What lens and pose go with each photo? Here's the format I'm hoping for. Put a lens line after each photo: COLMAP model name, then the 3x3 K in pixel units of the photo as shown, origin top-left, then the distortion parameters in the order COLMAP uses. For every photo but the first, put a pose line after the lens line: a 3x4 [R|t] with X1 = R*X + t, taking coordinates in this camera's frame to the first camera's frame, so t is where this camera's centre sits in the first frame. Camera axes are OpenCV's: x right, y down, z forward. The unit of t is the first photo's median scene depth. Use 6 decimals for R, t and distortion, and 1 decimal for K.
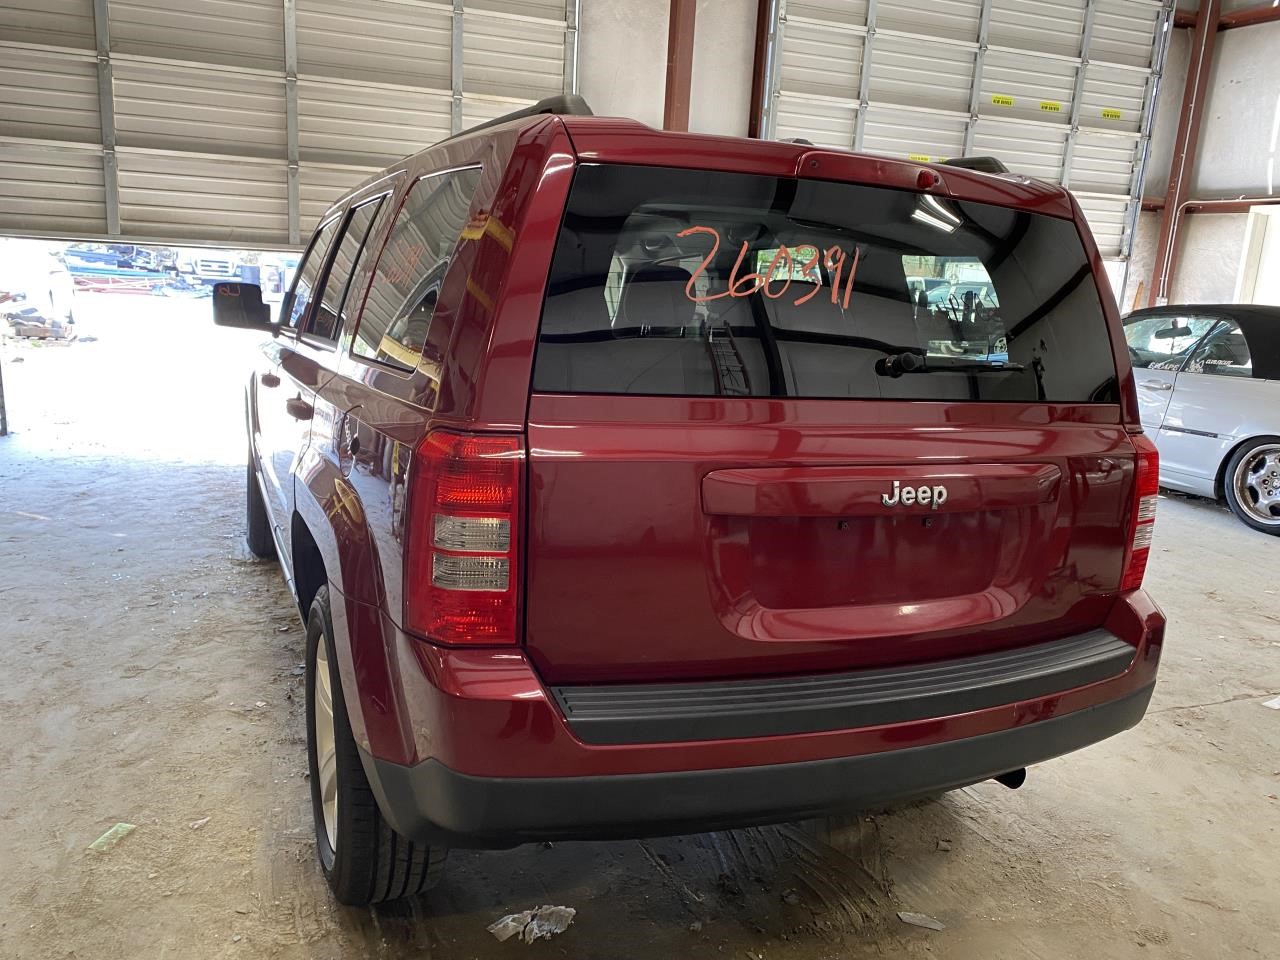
lens RADIAL K [[976.7, 0, 643.0], [0, 976.7, 466.2], [0, 0, 1]] dist [0.013173, 0.004731]
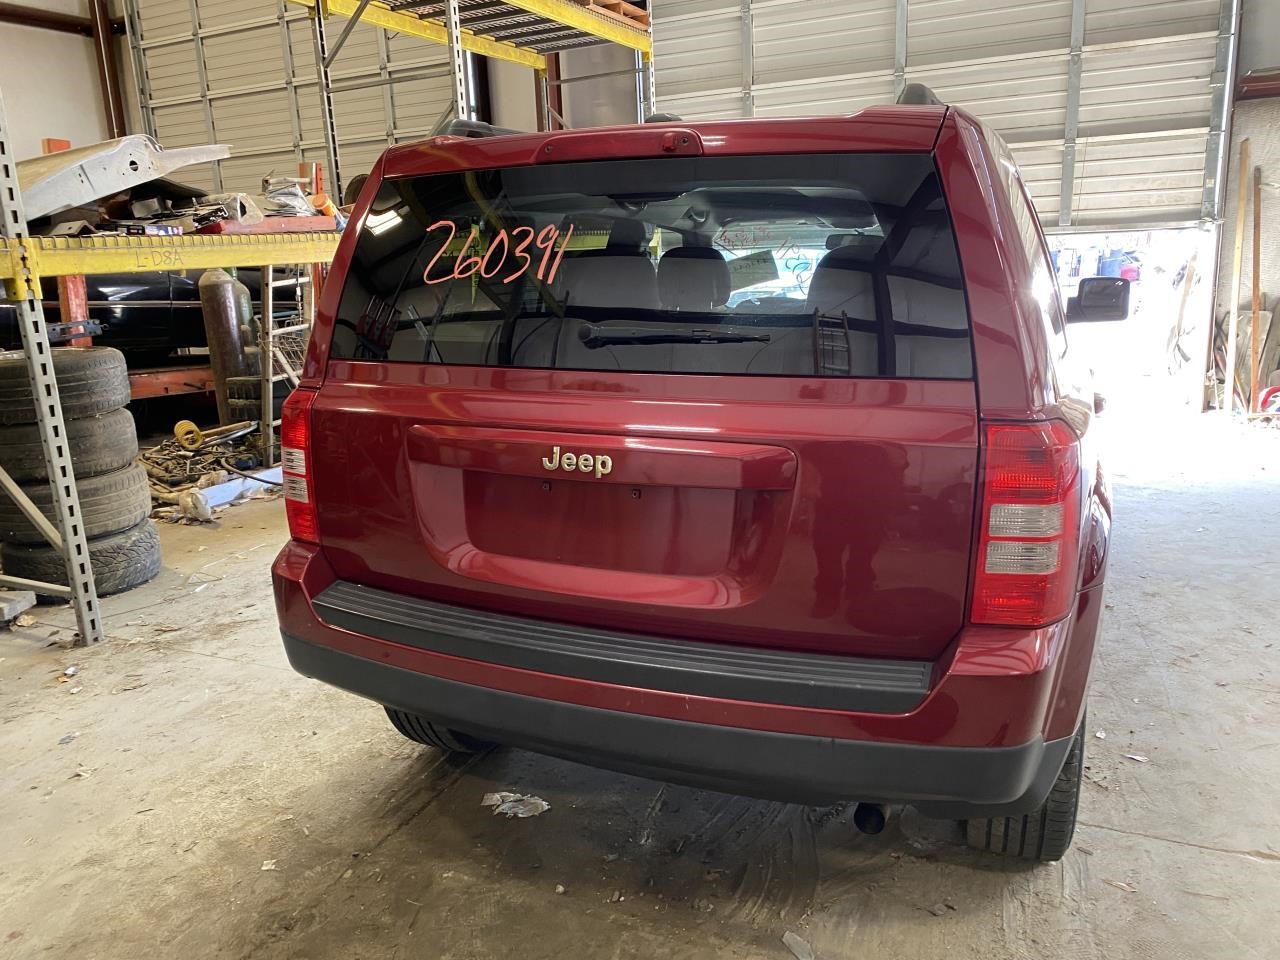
lens RADIAL K [[994.1, 0, 640.0], [0, 994.1, 480.0], [0, 0, 1]] dist [0.012458, 0.001355]
pose [[0.691533, 0.089617, -0.716764, 0.974412], [-0.073423, 0.995856, 0.053674, -0.011471], [0.718603, 0.015509, 0.695247, 0.289143]]
